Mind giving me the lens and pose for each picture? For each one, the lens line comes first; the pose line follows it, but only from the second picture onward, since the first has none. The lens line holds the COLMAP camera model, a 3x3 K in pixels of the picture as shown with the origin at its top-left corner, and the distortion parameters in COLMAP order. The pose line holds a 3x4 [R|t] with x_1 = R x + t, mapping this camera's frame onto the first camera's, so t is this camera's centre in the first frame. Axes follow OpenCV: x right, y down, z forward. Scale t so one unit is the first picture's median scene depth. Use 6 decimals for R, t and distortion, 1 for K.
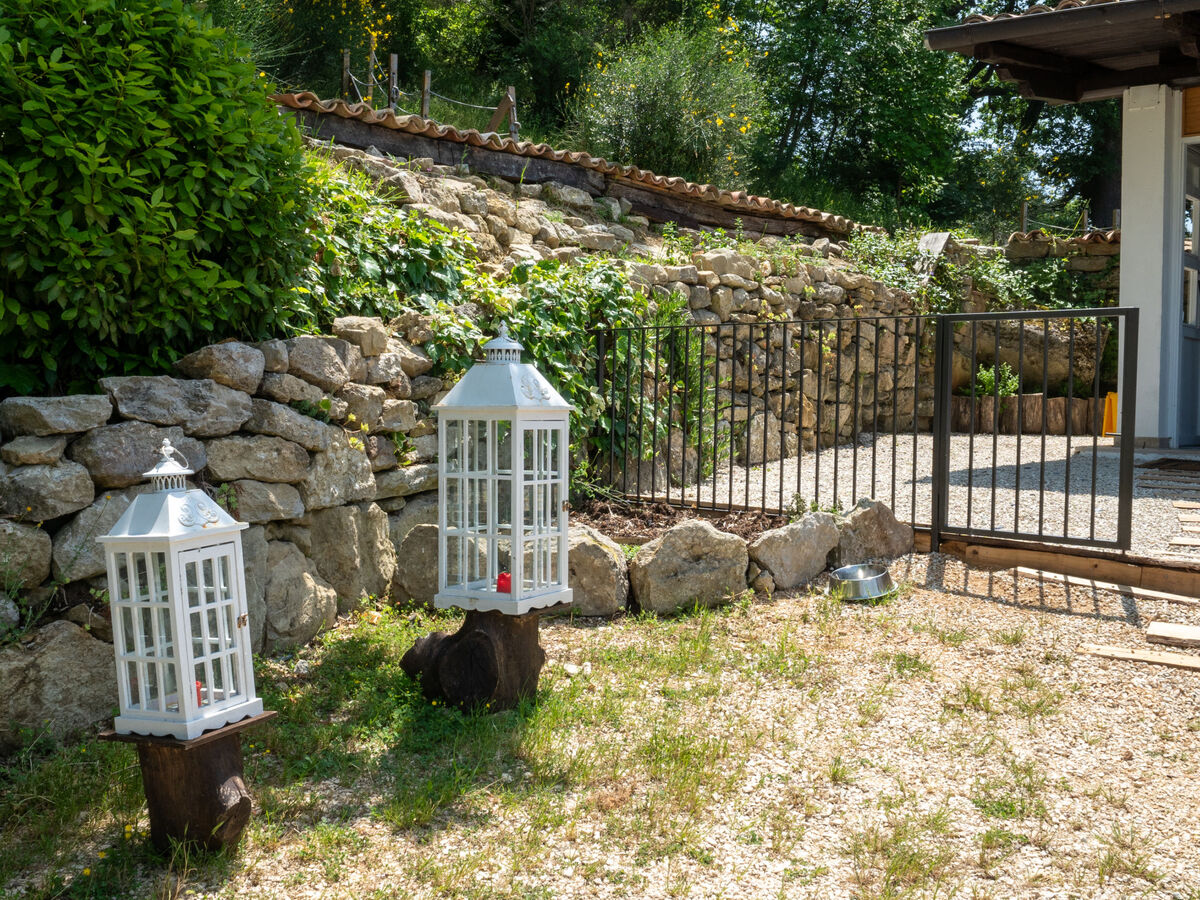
lens RADIAL K [[1241.0, 0, 600.0], [0, 1241.0, 450.0], [0, 0, 1]] dist [-0.063005, 0.030763]
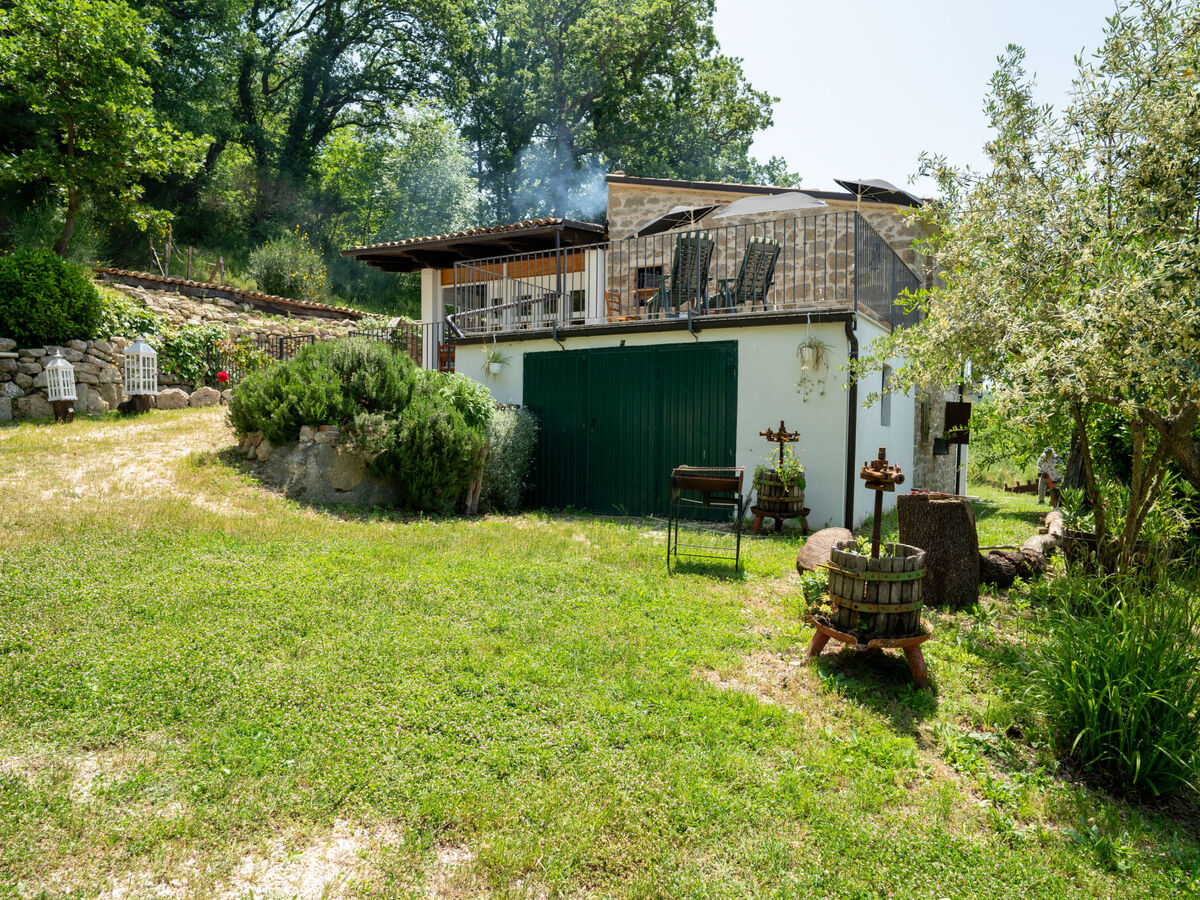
lens RADIAL K [[815.5, 0, 601.8], [0, 815.5, 453.2], [0, 0, 1]] dist [-0.071450, 0.056892]
pose [[0.972116, -0.019185, 0.233713, 0.749614], [0.021289, 0.999752, -0.006482, 0.333096], [-0.233531, 0.011276, 0.972284, -1.944367]]
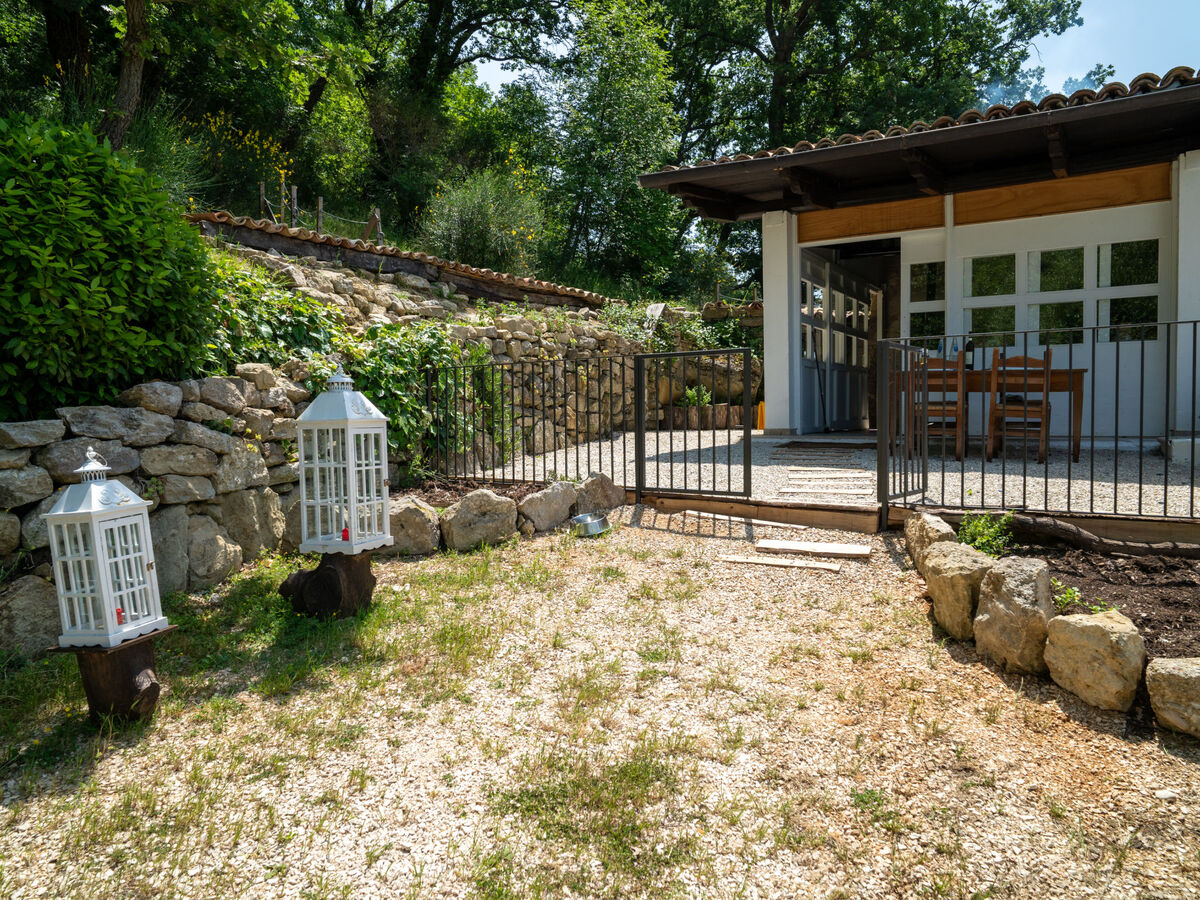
lens RADIAL K [[815.5, 0, 601.8], [0, 815.5, 453.2], [0, 0, 1]] dist [-0.071450, 0.056892]
pose [[0.985255, -0.035546, 0.167360, 0.058322], [0.034405, 0.999361, 0.009718, 0.006399], [-0.167599, -0.003817, 0.985848, -0.034132]]
